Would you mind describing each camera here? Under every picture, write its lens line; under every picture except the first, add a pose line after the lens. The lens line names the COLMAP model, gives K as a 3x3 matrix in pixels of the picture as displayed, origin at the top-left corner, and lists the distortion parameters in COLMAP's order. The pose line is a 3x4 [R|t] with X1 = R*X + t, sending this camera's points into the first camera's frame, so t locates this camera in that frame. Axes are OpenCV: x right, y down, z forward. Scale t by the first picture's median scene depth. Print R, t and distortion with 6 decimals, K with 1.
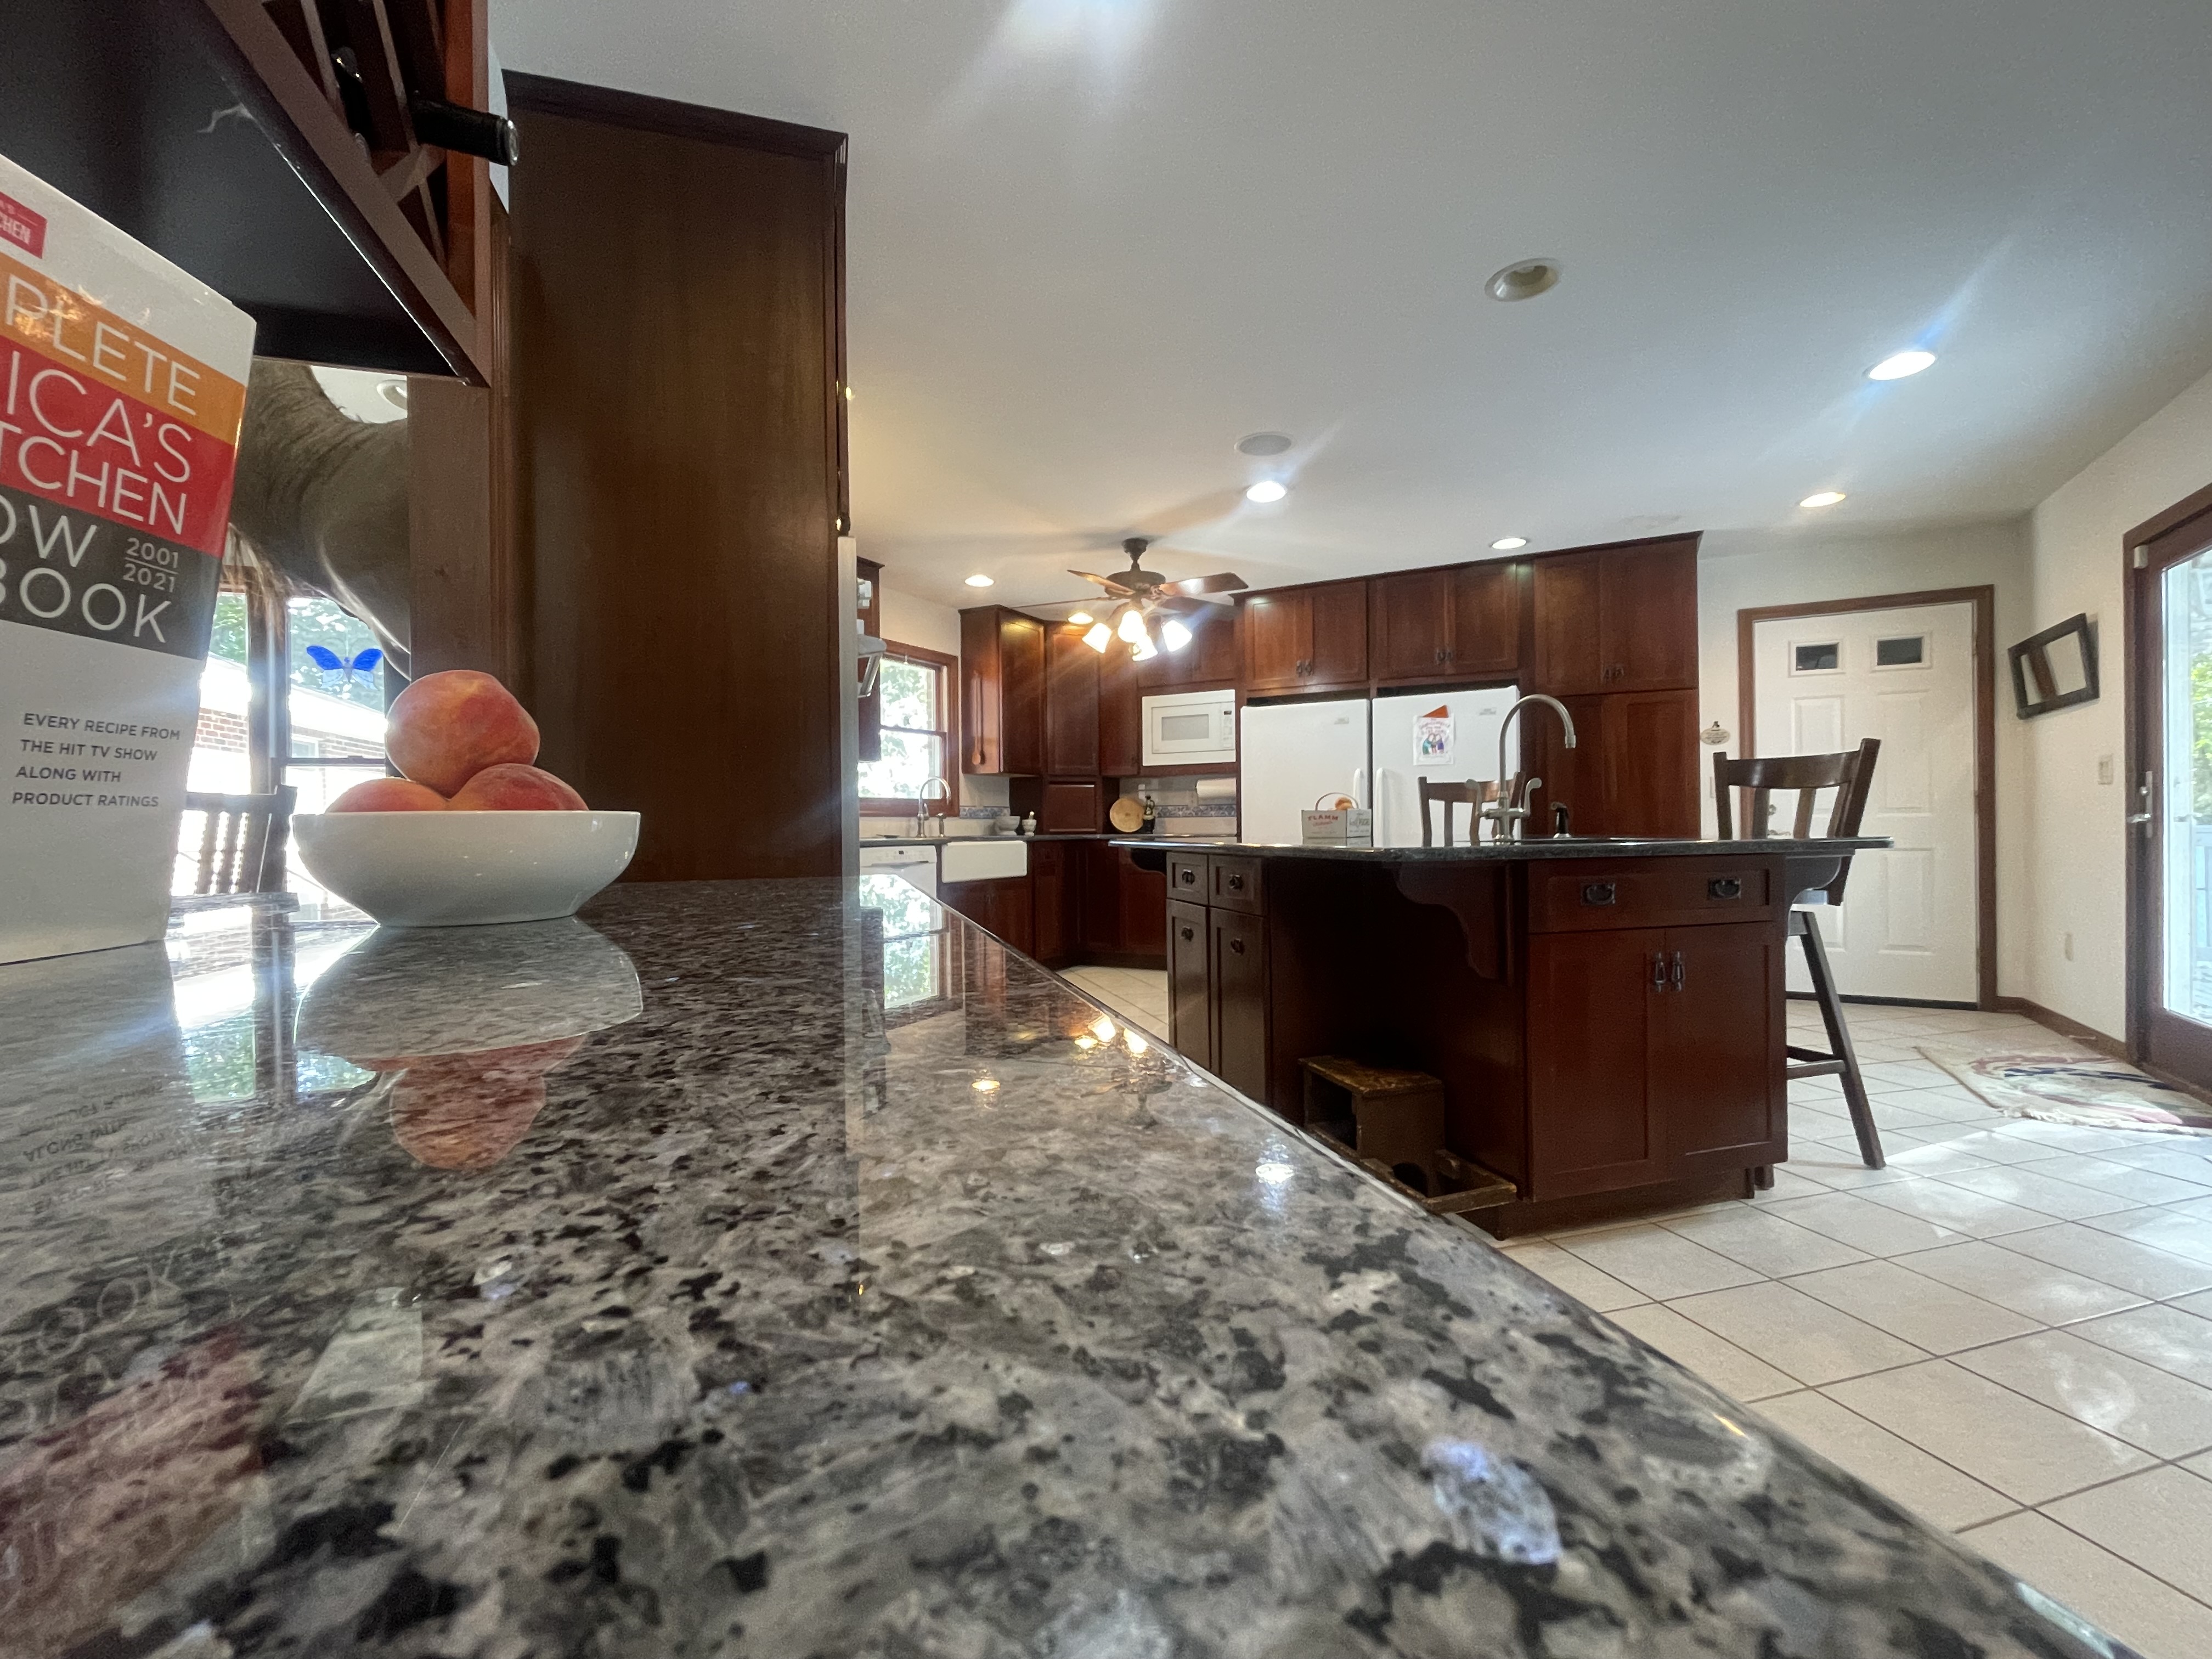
lens RADIAL K [[962.3, 0, 1106.0], [0, 962.3, 829.5], [0, 0, 1]] dist [-0.000856, -0.000085]
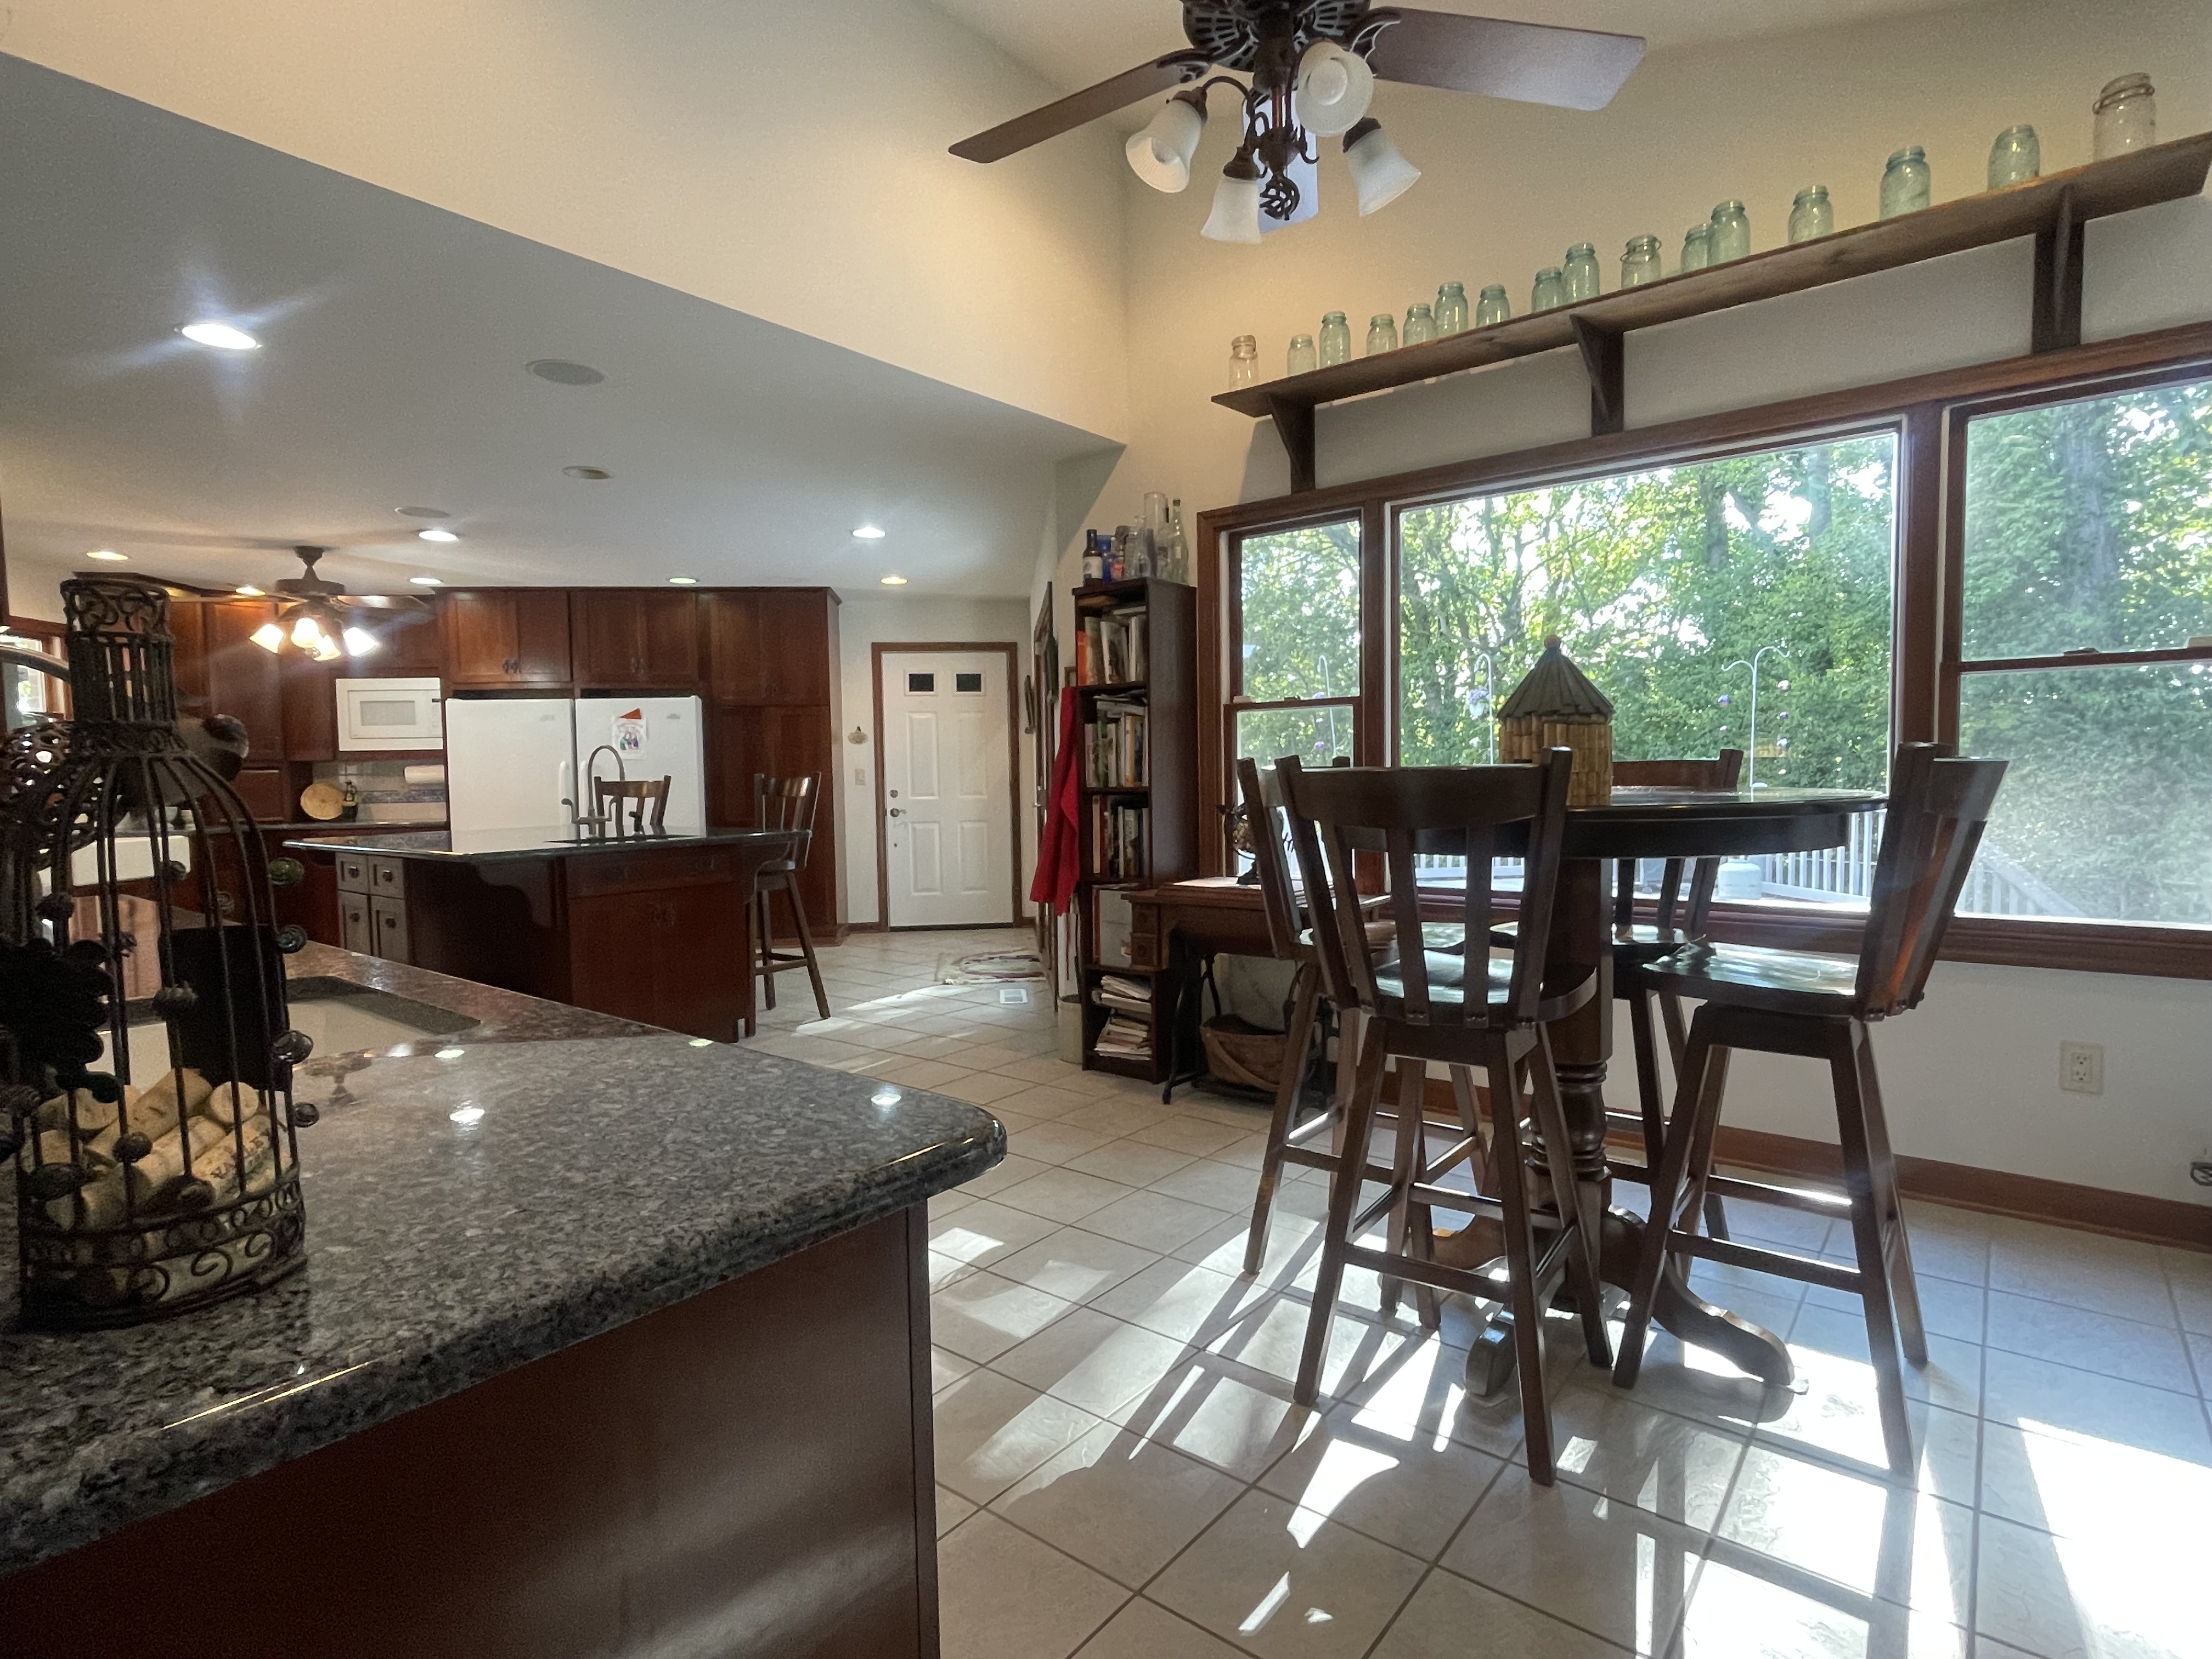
lens RADIAL K [[1124.0, 0, 1131.8], [0, 1124.0, 832.3], [0, 0, 1]] dist [-0.001232, -0.029622]
pose [[0.814117, -0.035634, 0.579606, 0.041287], [0.010037, 0.998830, 0.047309, -0.035709], [-0.580614, -0.032698, 0.813522, -0.451190]]
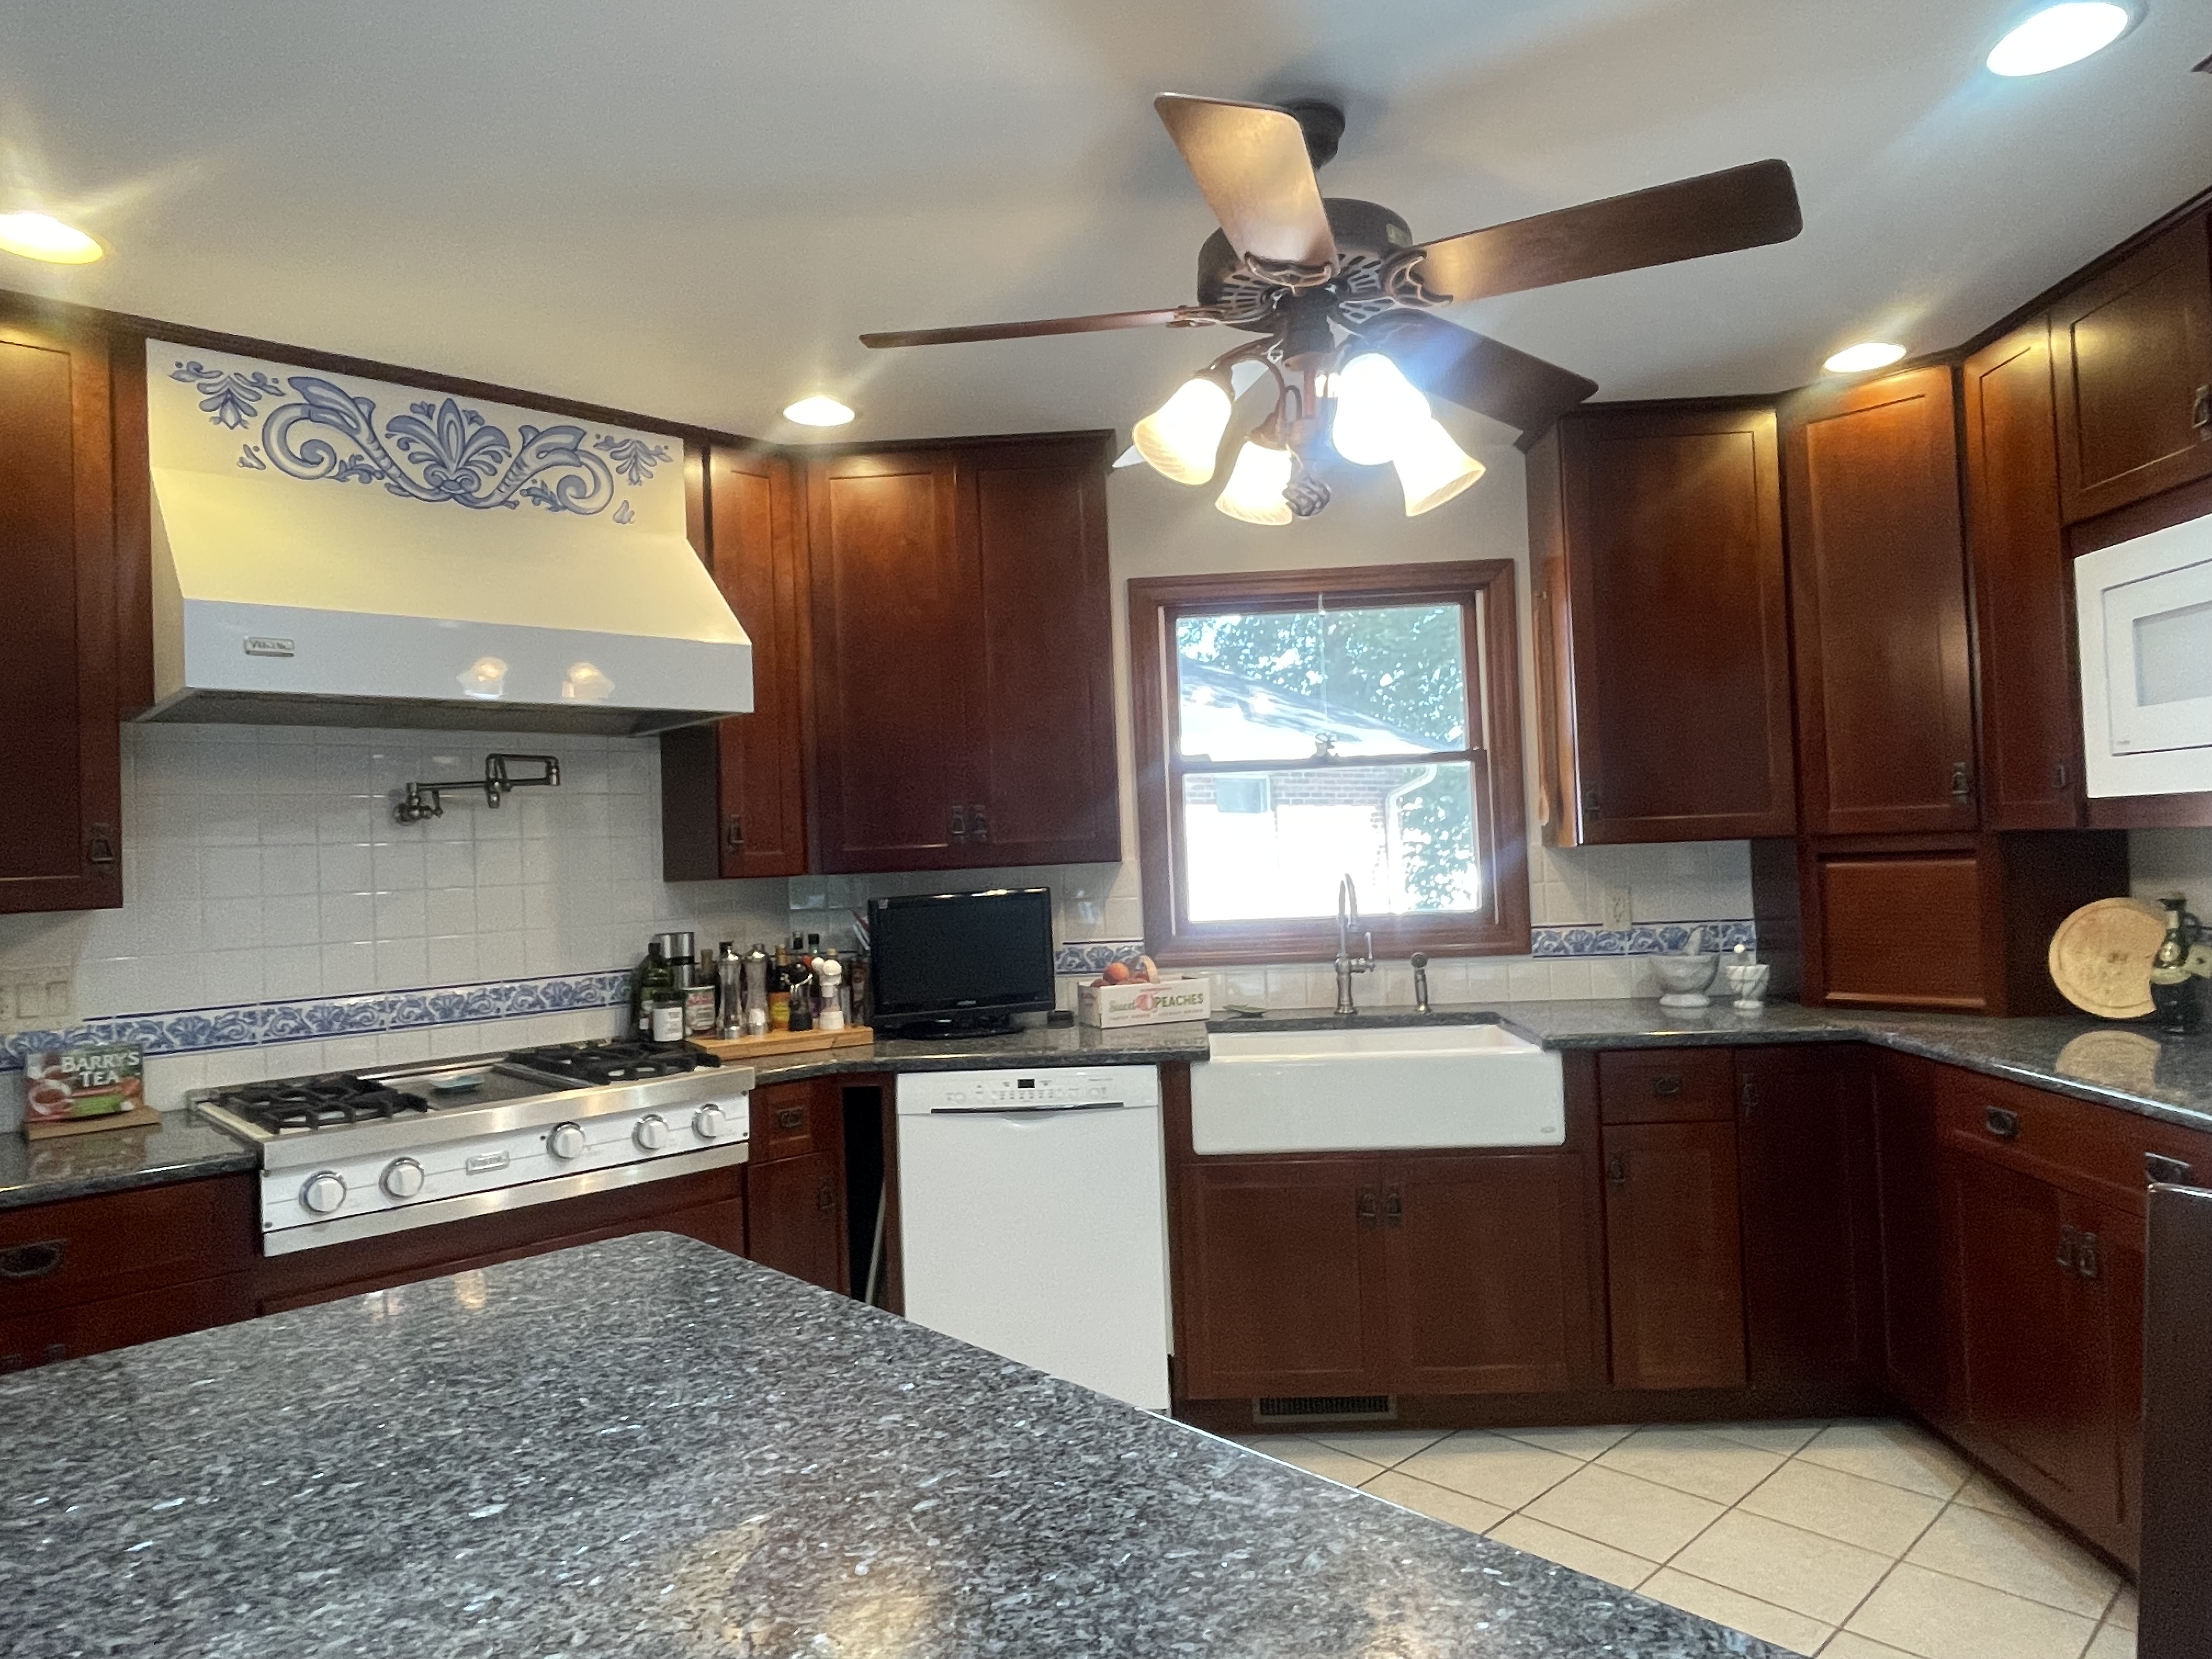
lens RADIAL K [[1390.8, 0, 1106.0], [0, 1390.8, 829.5], [0, 0, 1]] dist [-0.001505, -0.000453]
pose [[0.452776, -0.018634, -0.891430, 0.334999], [0.031615, 0.999488, -0.004835, -0.078998], [0.891064, -0.025994, 0.453133, 0.669103]]
